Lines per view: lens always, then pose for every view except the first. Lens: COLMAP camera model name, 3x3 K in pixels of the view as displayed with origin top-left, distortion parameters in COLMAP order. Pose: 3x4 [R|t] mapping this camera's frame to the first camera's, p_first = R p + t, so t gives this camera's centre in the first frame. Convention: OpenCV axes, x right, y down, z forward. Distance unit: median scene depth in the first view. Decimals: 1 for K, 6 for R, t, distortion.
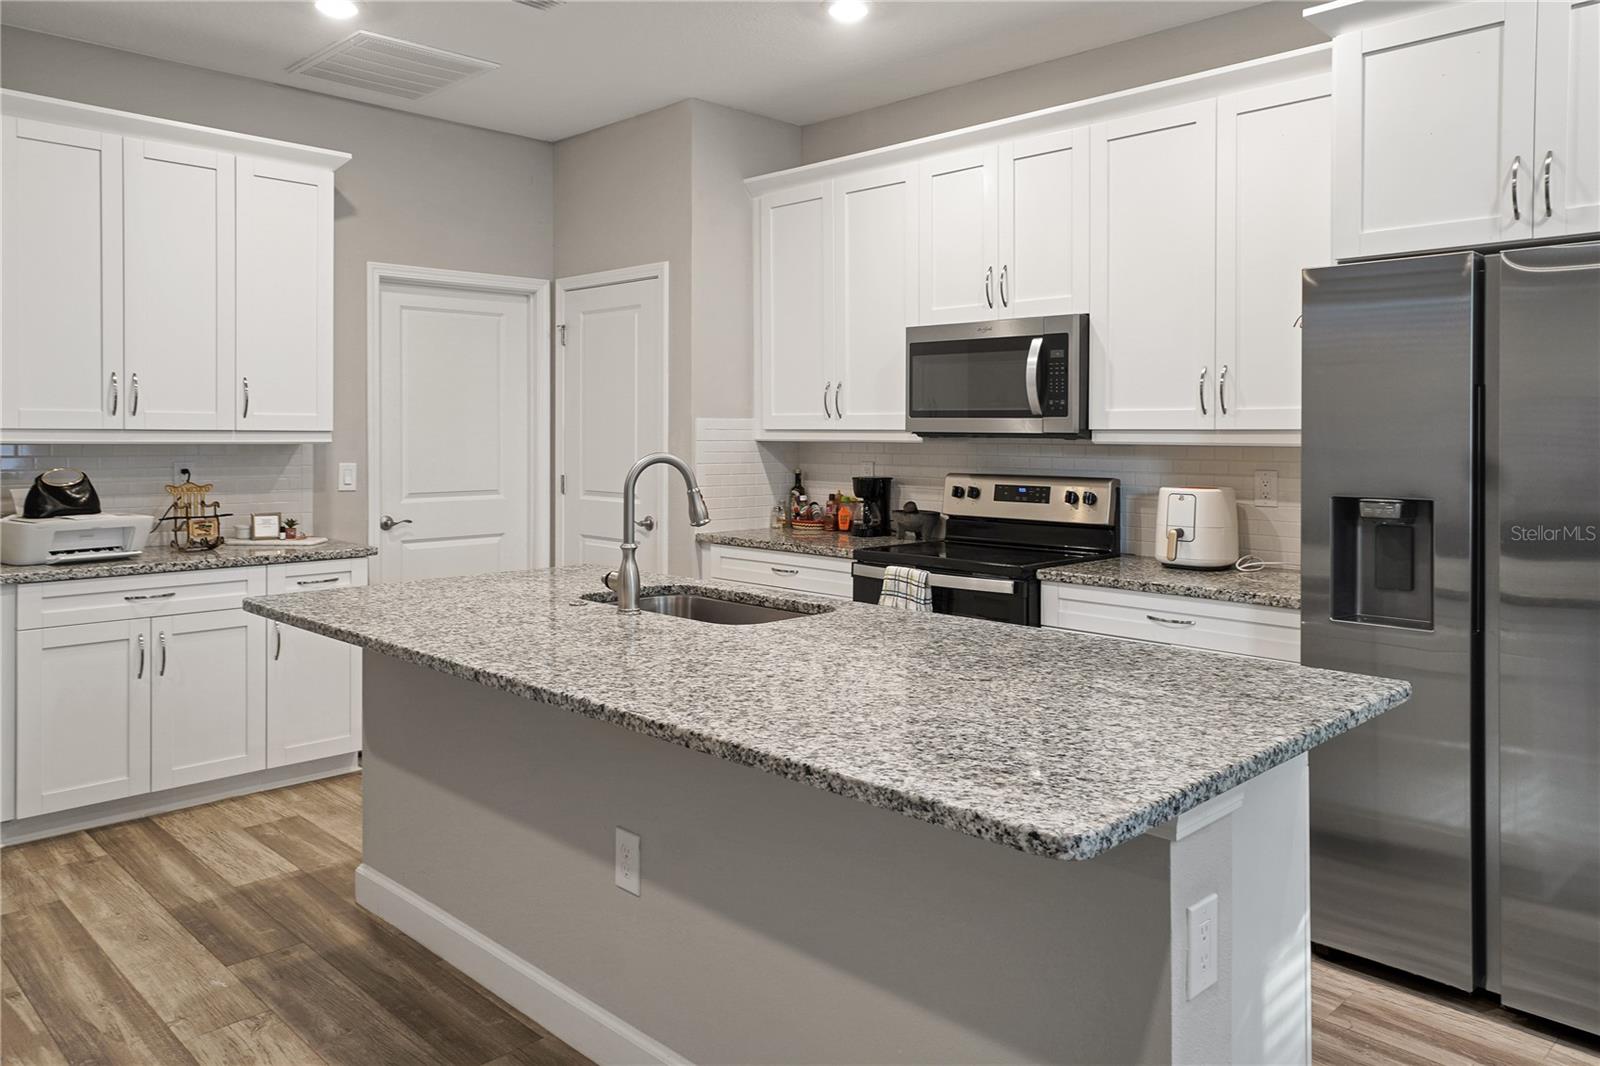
lens RADIAL K [[1128.9, 0, 798.5], [0, 1128.9, 438.0], [0, 0, 1]] dist [0.008147, 0.003242]
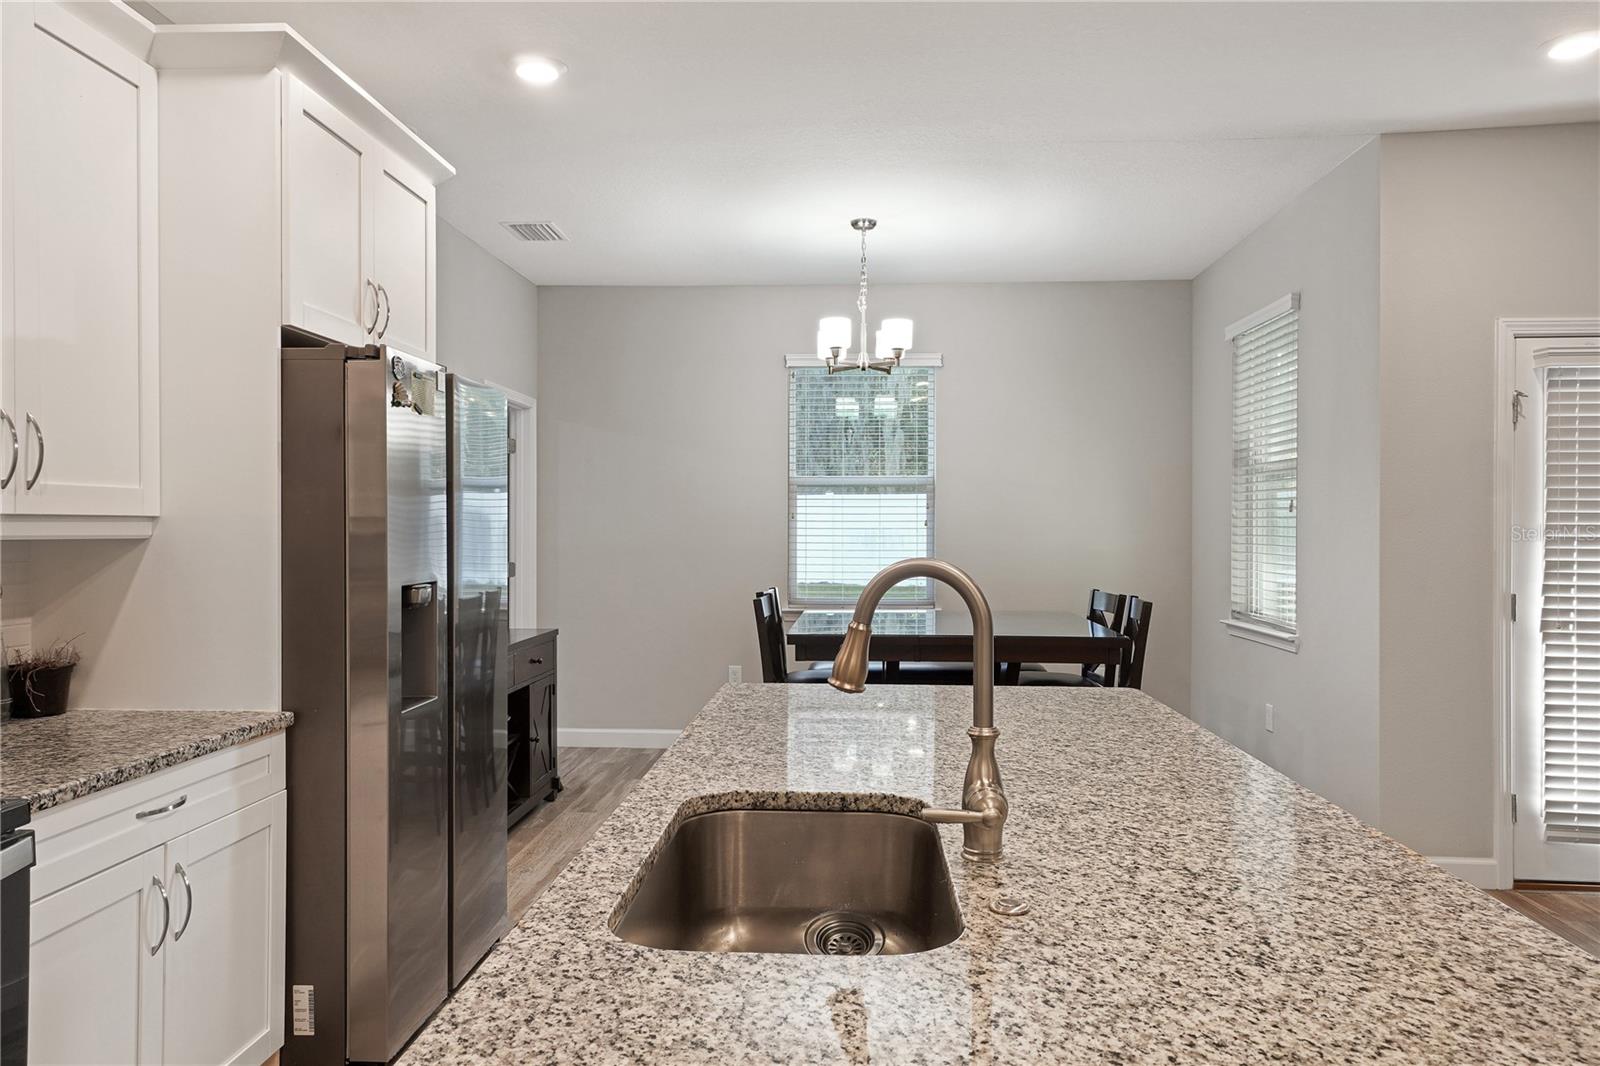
lens RADIAL K [[1125.1, 0, 800.0], [0, 1125.1, 533.0], [0, 0, 1]] dist [0.011197, 0.001436]
pose [[-0.663203, -0.011293, 0.748354, -0.330413], [-0.003382, 0.999921, 0.012093, -0.004782], [-0.748432, 0.005489, -0.663189, 0.950328]]
